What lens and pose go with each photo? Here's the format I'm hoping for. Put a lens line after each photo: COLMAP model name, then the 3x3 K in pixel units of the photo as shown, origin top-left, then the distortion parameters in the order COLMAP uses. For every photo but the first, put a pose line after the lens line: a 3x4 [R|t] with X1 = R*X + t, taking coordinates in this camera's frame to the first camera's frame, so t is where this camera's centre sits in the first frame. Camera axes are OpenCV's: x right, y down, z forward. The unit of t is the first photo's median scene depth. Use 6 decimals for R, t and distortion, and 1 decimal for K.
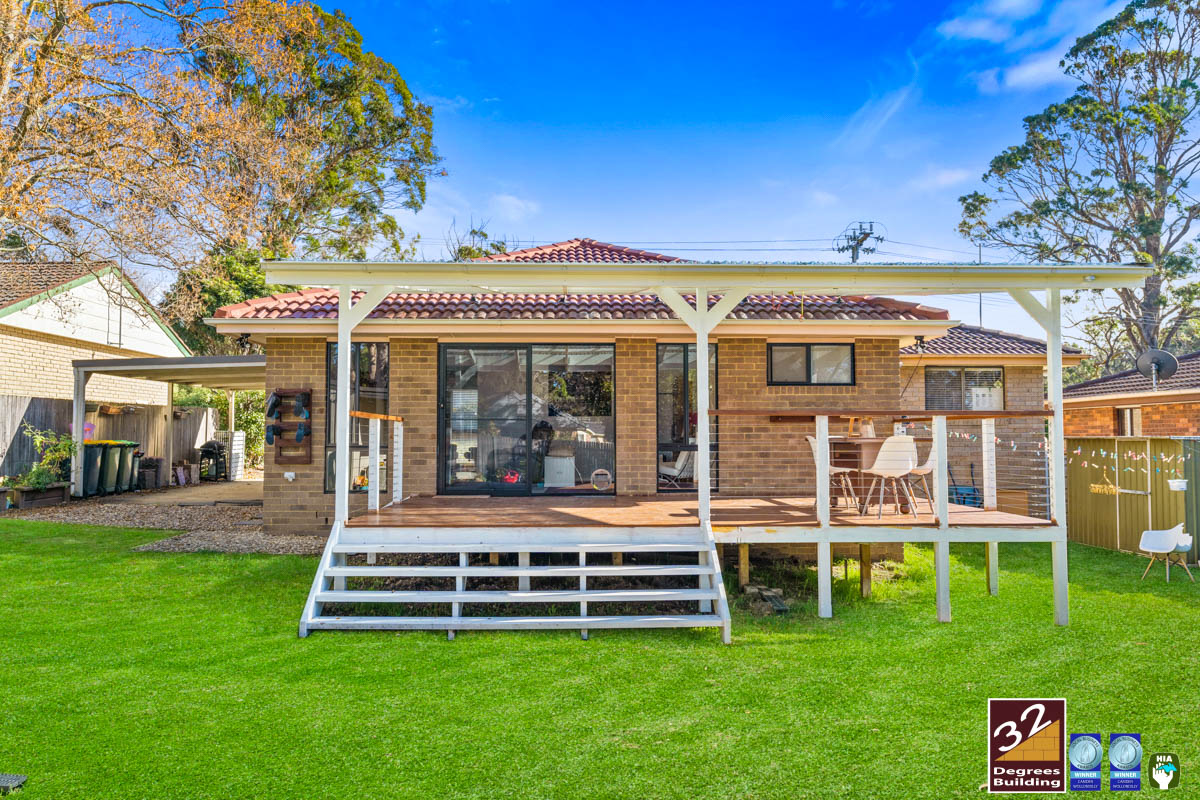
lens RADIAL K [[920.6, 0, 600.0], [0, 920.6, 400.0], [0, 0, 1]] dist [-0.003664, -0.001237]
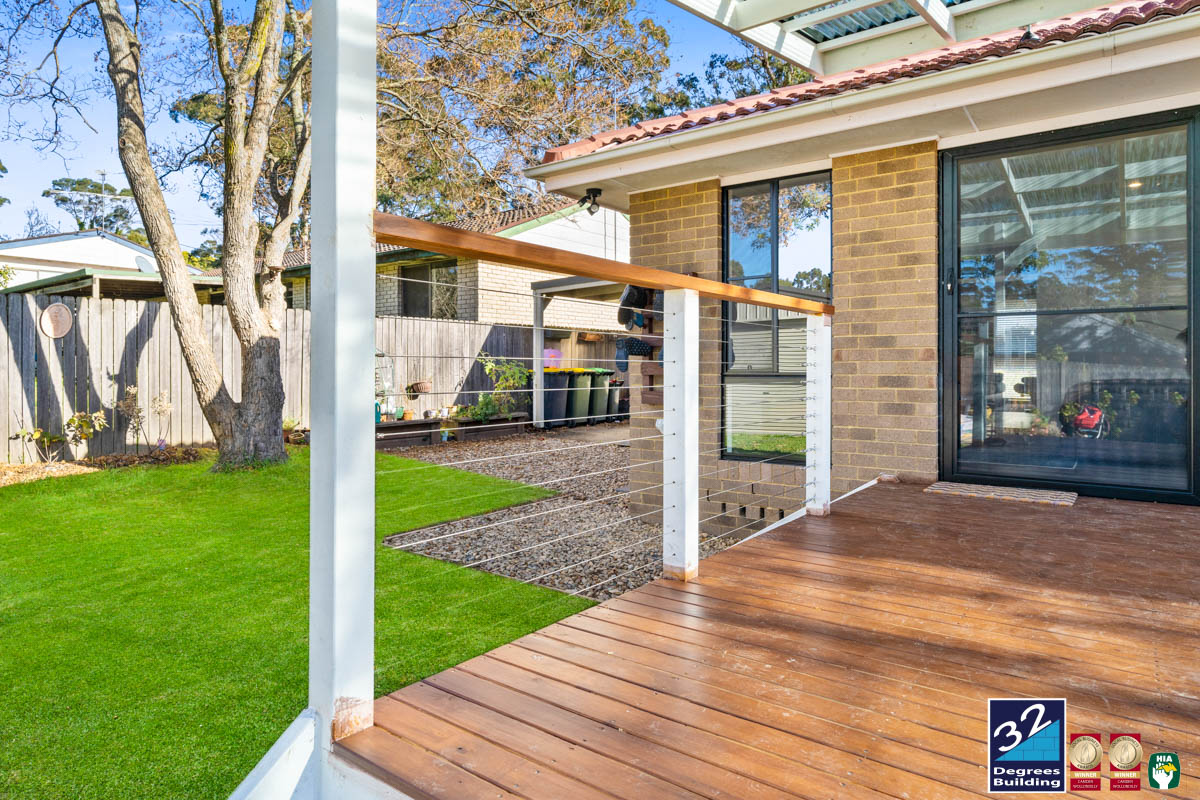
lens RADIAL K [[710.9, 0, 592.1], [0, 710.9, 372.2], [0, 0, 1]] dist [0.003157, 0.000939]
pose [[0.773560, 0.000305, -0.633723, -0.083714], [0.028990, 0.998936, 0.035867, 0.030347], [0.633060, -0.046117, 0.772728, 0.605142]]
